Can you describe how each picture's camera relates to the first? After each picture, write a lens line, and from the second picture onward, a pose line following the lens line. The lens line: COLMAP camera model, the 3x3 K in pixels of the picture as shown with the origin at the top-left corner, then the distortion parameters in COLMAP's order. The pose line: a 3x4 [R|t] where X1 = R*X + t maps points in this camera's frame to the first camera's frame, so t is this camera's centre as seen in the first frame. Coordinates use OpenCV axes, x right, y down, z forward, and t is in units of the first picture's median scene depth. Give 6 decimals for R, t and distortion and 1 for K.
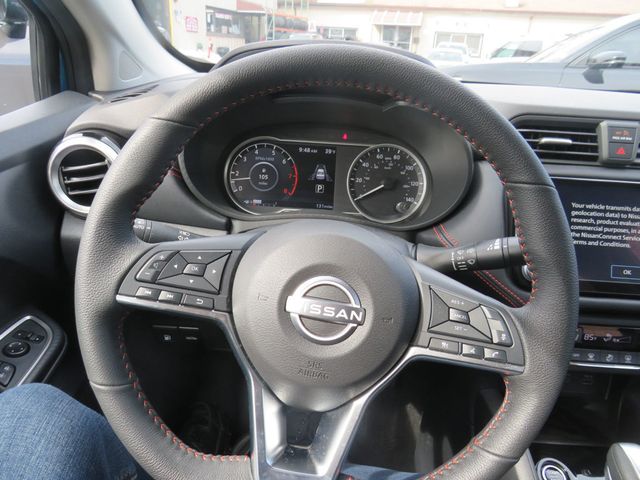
lens RADIAL K [[466.4, 0, 320.0], [0, 466.4, 240.0], [0, 0, 1]] dist [-0.006050, 0.007493]
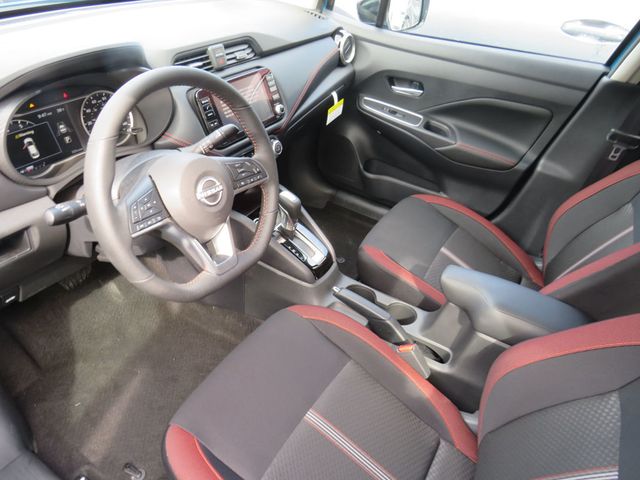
lens RADIAL K [[466.4, 0, 320.0], [0, 466.4, 240.0], [0, 0, 1]] dist [-0.006050, 0.007493]
pose [[0.510770, -0.524857, 0.680911, -0.702258], [0.281166, 0.850444, 0.444625, -0.258350], [-0.812441, -0.035653, 0.581953, -0.389646]]
